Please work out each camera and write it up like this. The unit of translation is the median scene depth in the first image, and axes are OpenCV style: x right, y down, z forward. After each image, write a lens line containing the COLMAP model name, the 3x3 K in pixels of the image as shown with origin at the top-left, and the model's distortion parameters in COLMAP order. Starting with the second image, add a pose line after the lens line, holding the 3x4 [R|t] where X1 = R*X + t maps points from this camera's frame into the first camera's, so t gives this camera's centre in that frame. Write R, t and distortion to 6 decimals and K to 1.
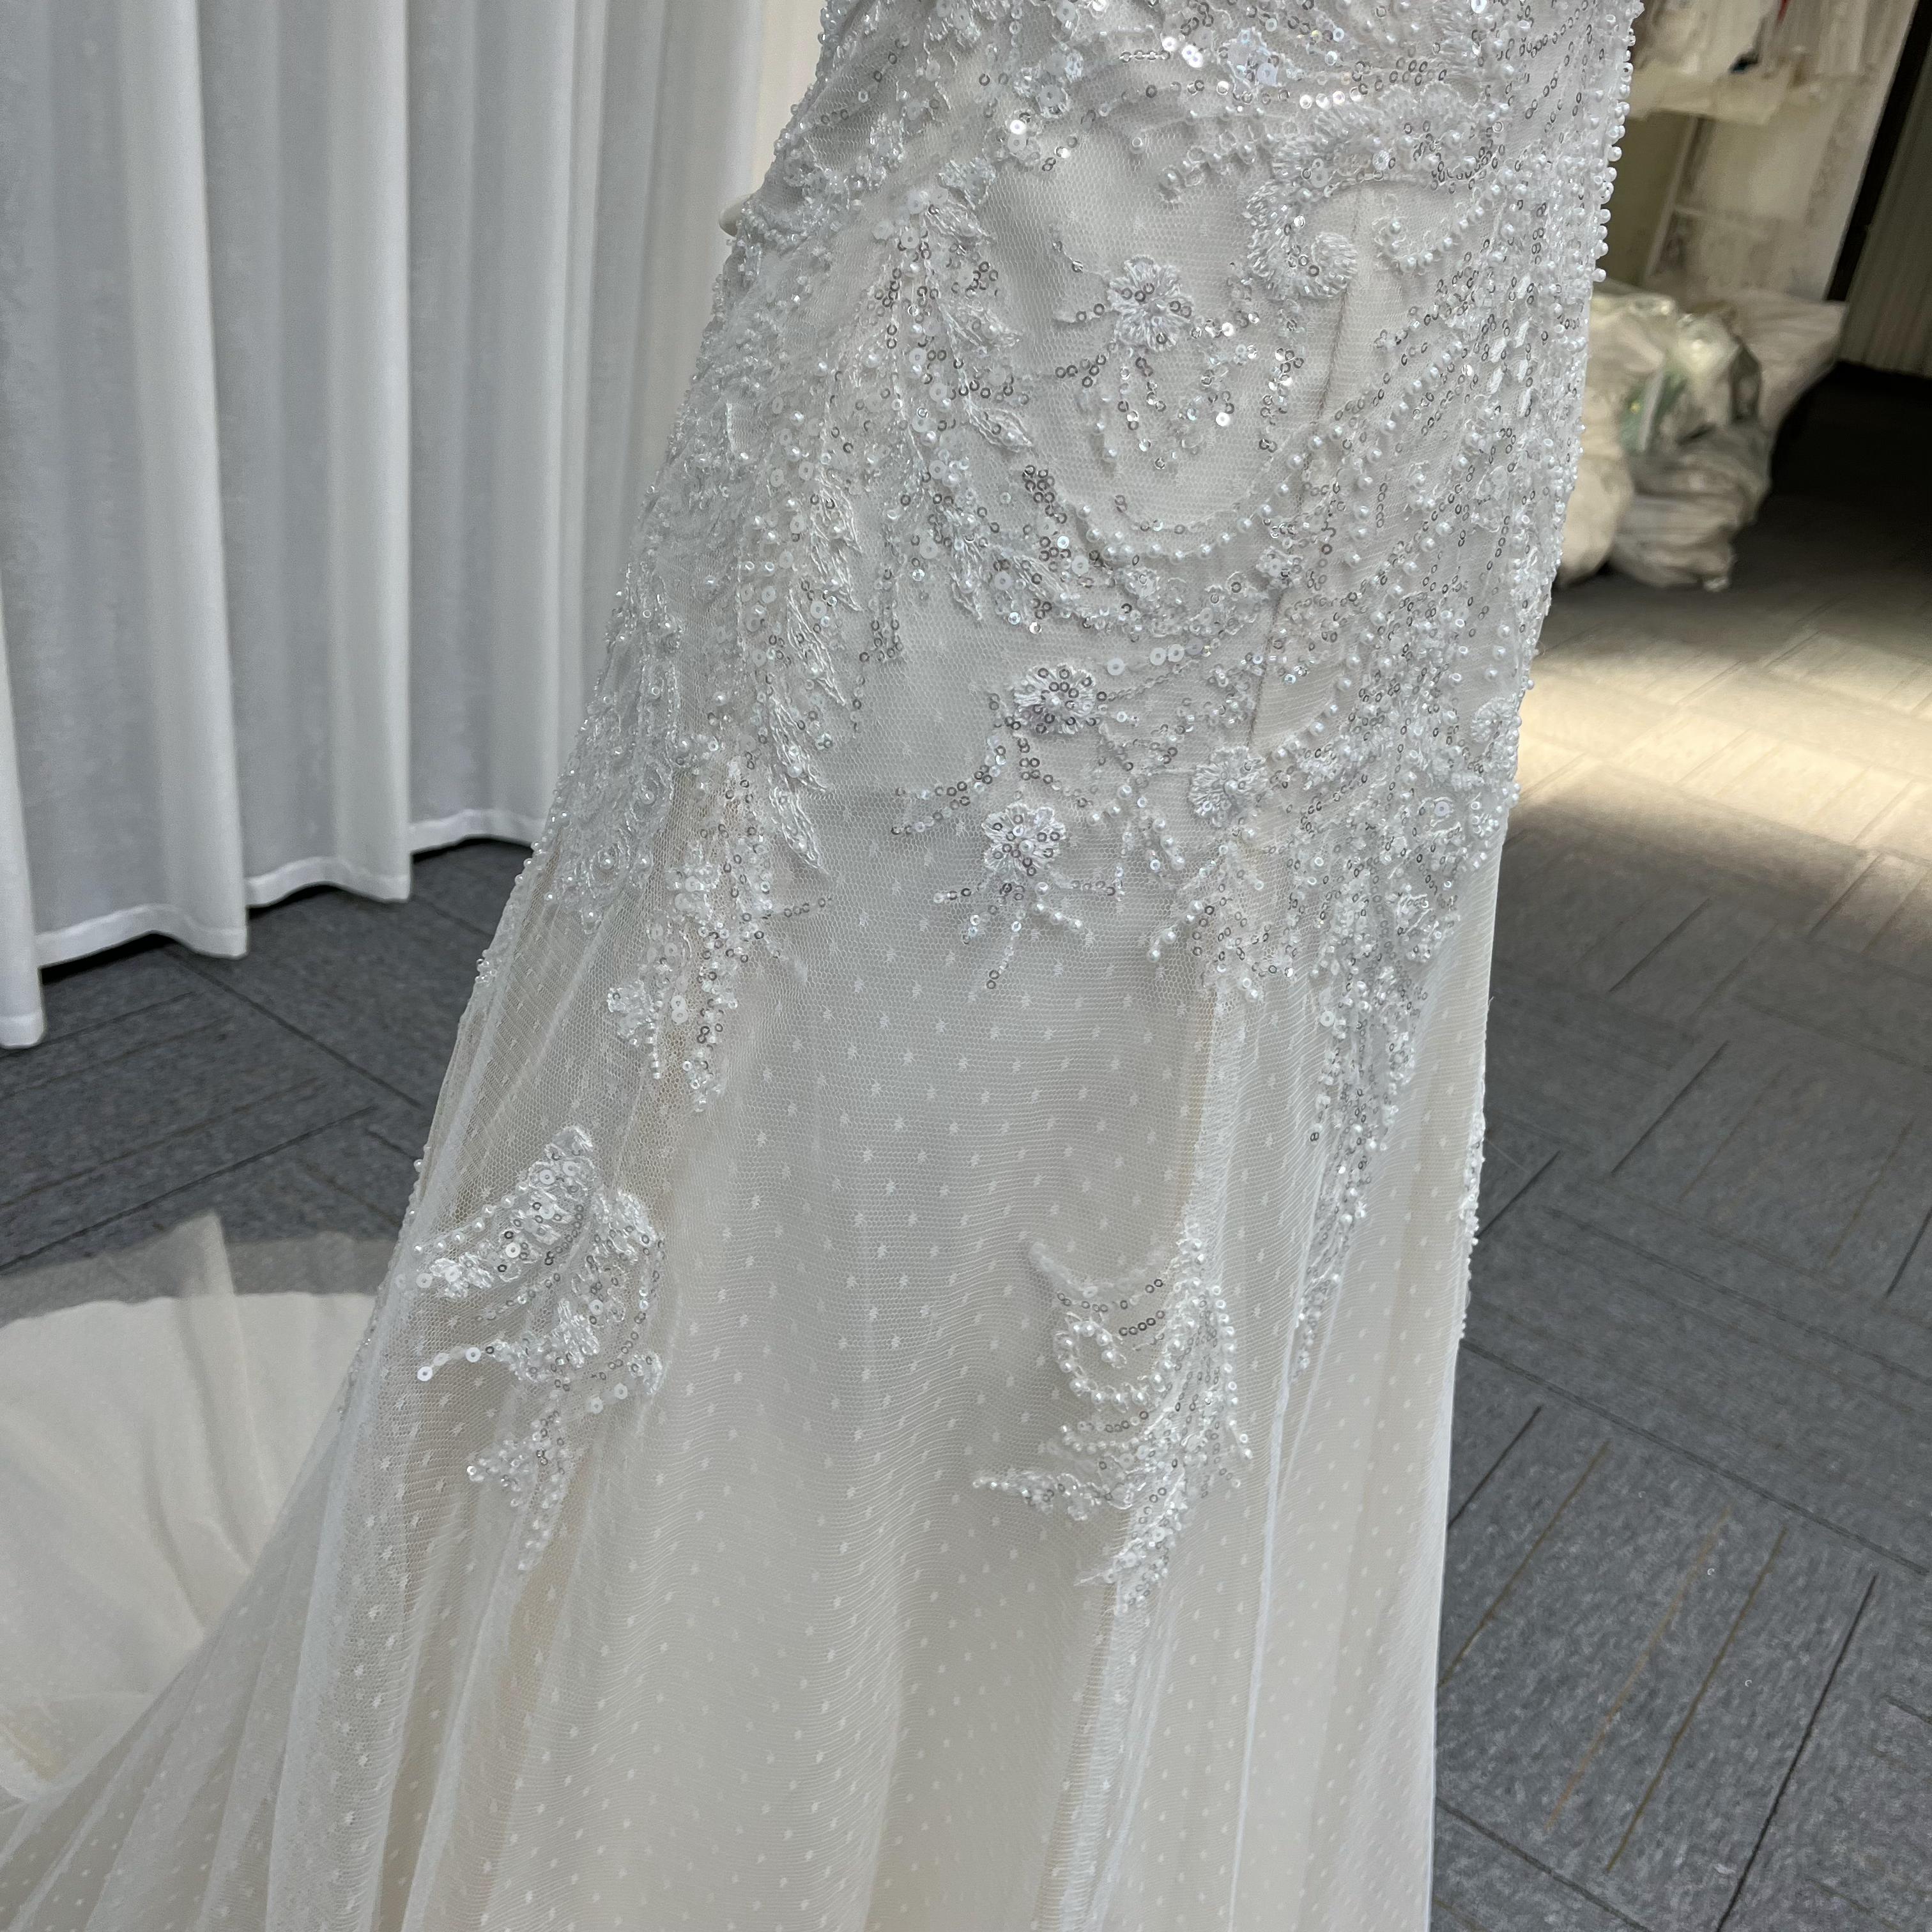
lens RADIAL K [[1977.0, 0, 950.1], [0, 1977.0, 950.5], [0, 0, 1]] dist [0.017429, 0.000000]
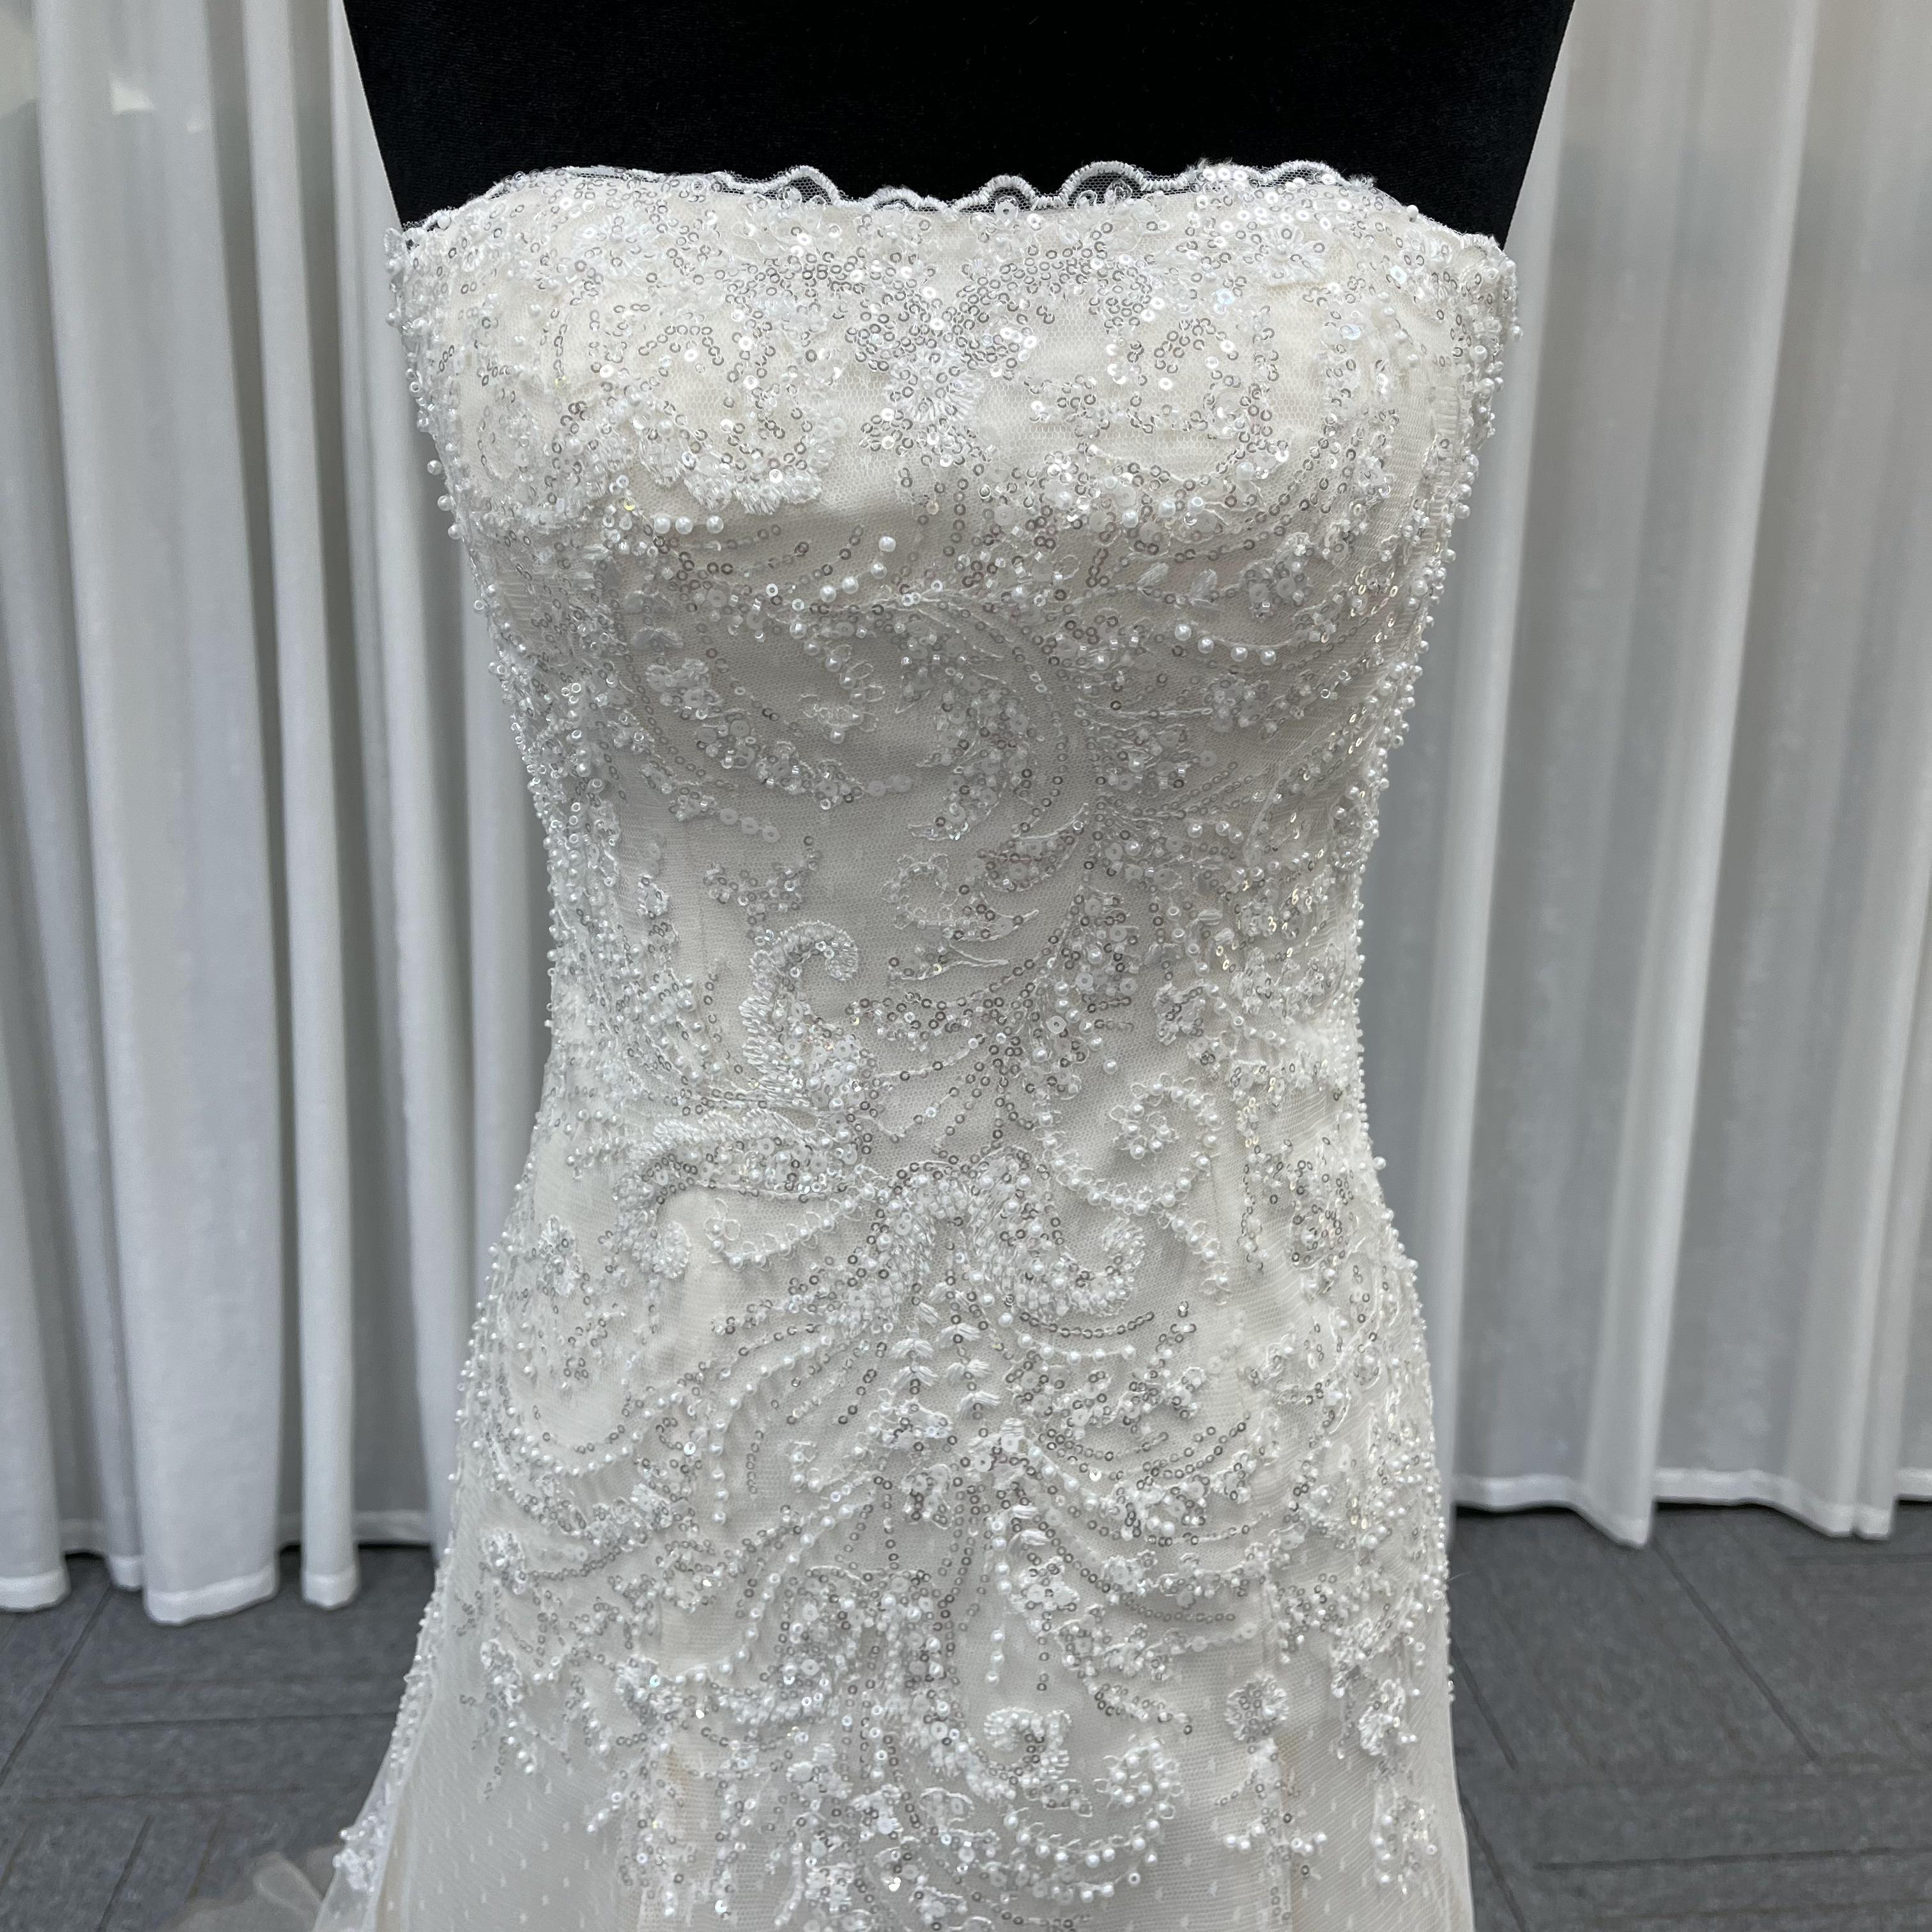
lens RADIAL K [[1977.0, 0, 959.0], [0, 1977.0, 960.5], [0, 0, 1]] dist [0.017429, 0.000000]
pose [[0.650358, 0.080279, -0.755374, 1.064901], [-0.274721, 0.951949, -0.135358, -0.374709], [0.708211, 0.295549, 0.641162, 0.334842]]
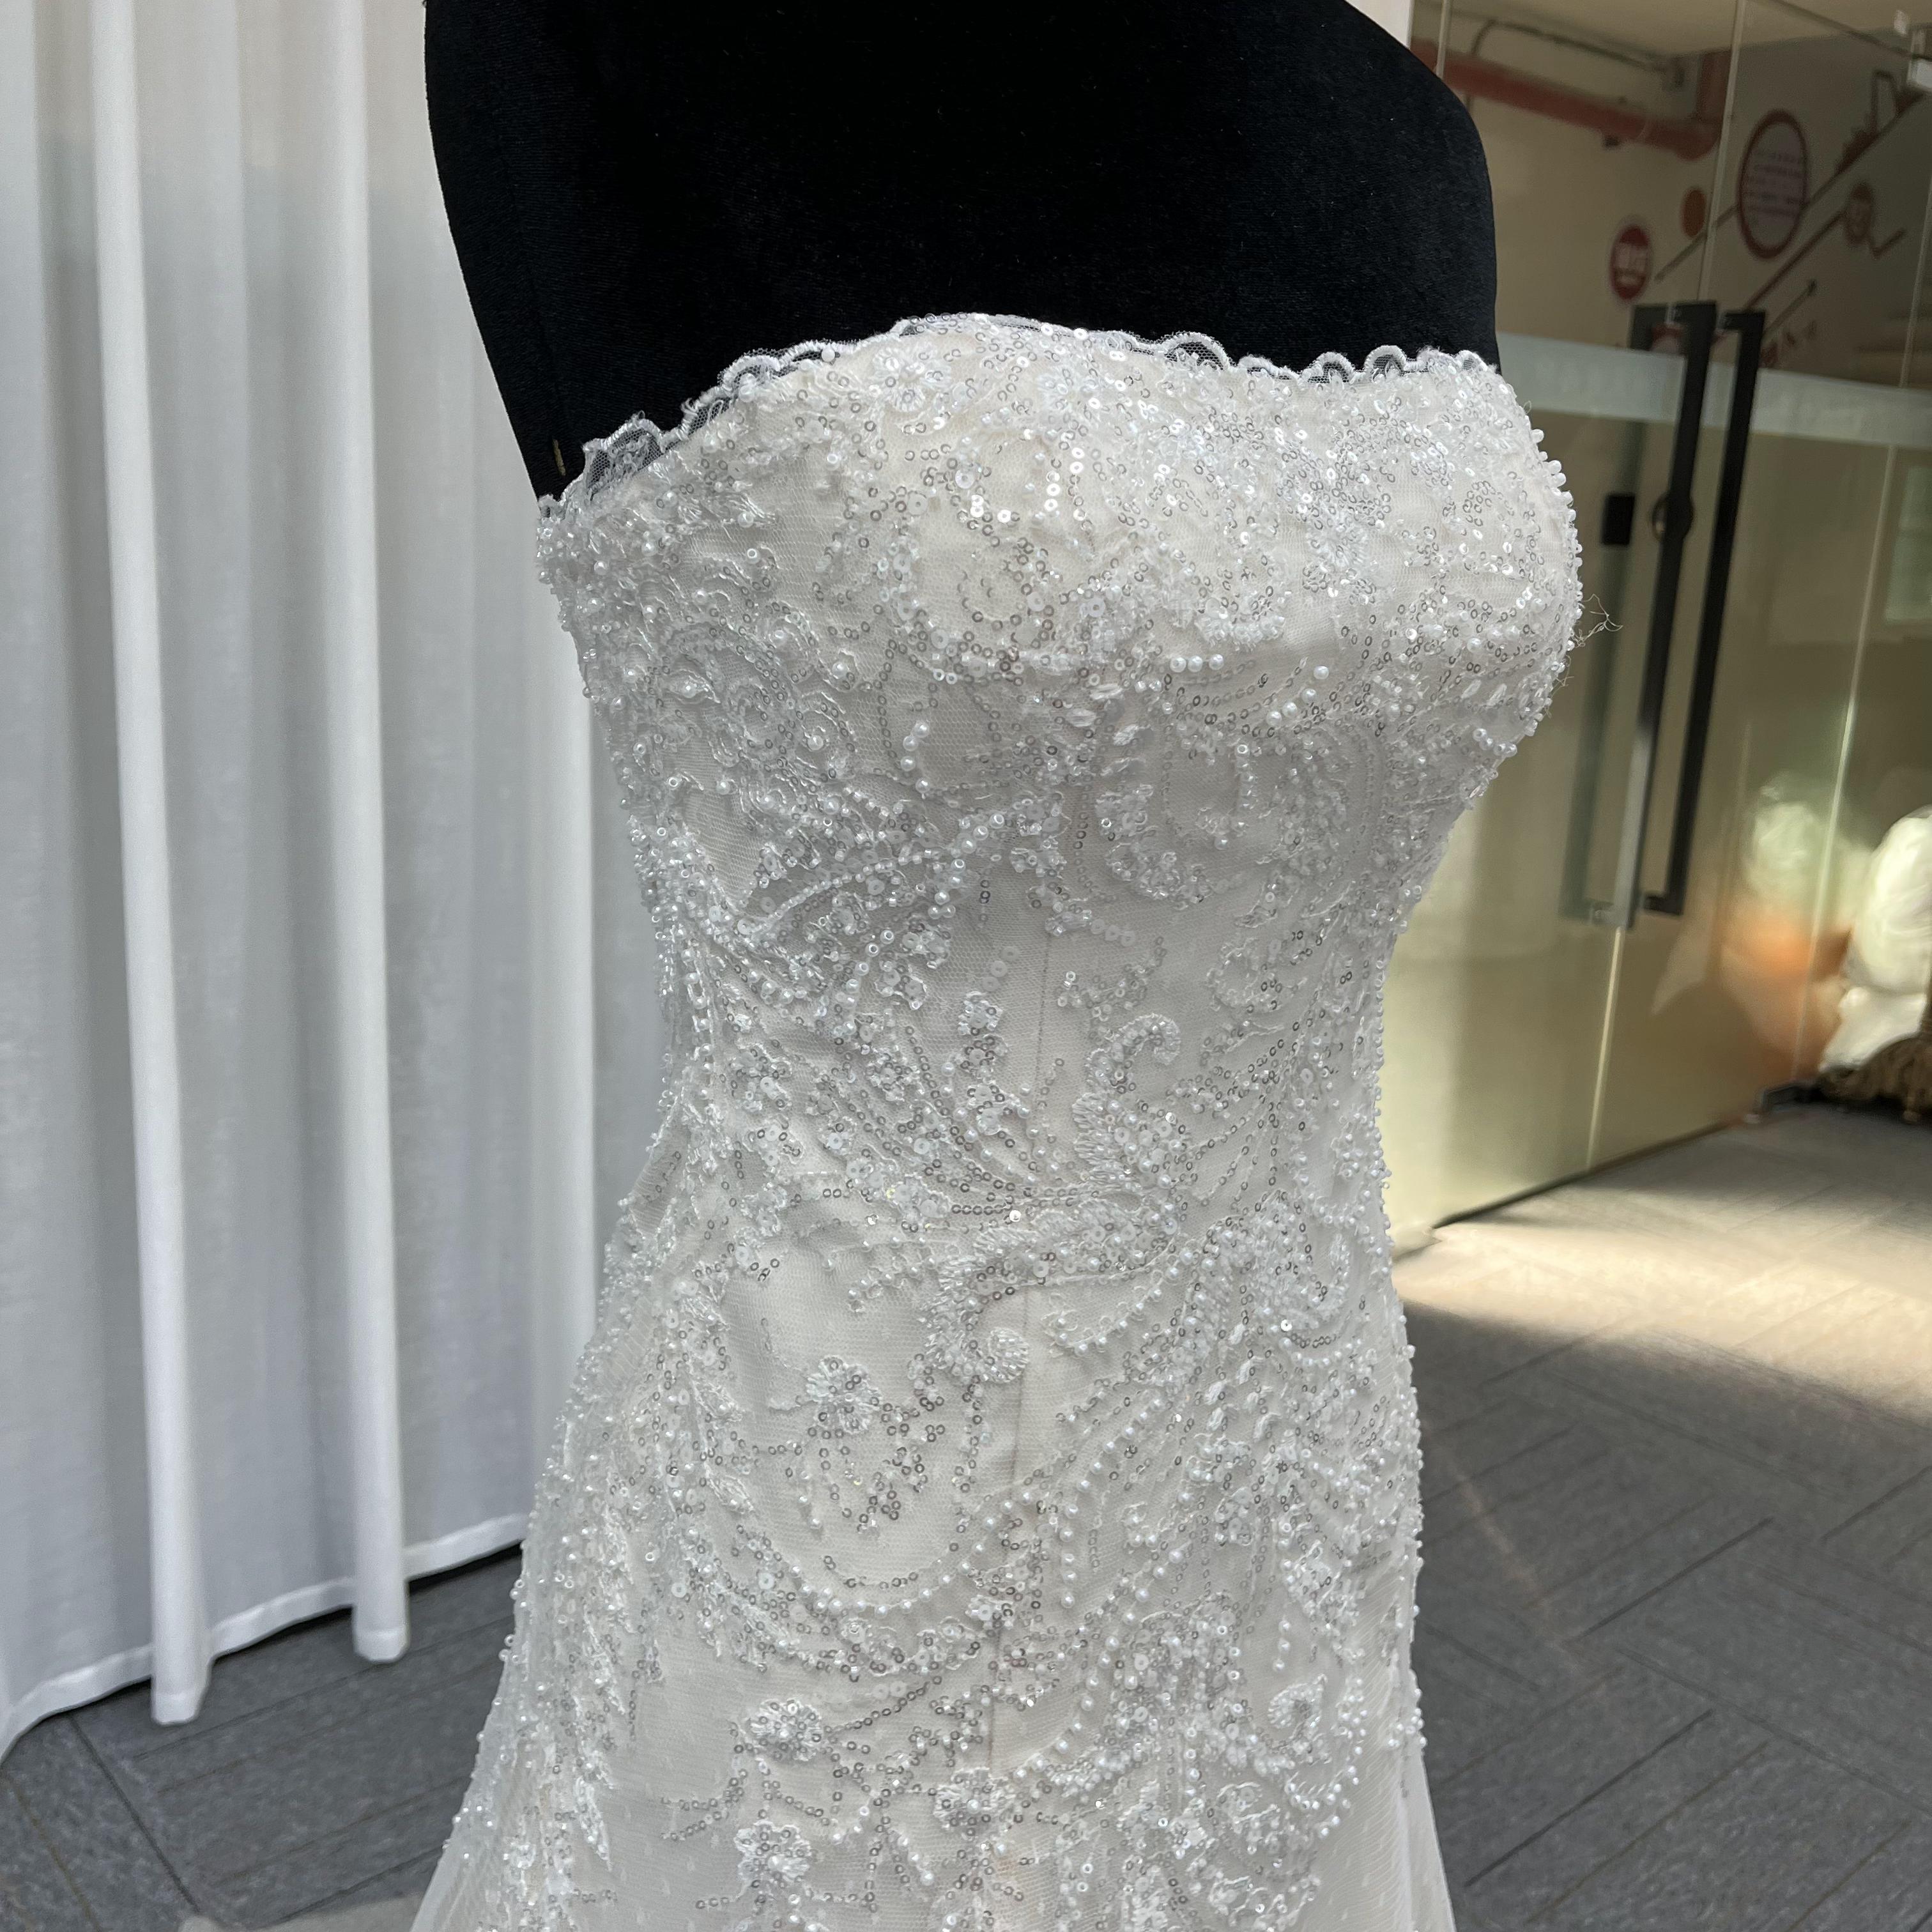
lens RADIAL K [[1977.0, 0, 952.9], [0, 1977.0, 942.6], [0, 0, 1]] dist [0.017429, 0.000000]
pose [[0.970467, -0.037247, -0.238340, 0.419351], [-0.024272, 0.967918, -0.250093, -0.275850], [0.240009, 0.248492, 0.938428, -0.124273]]
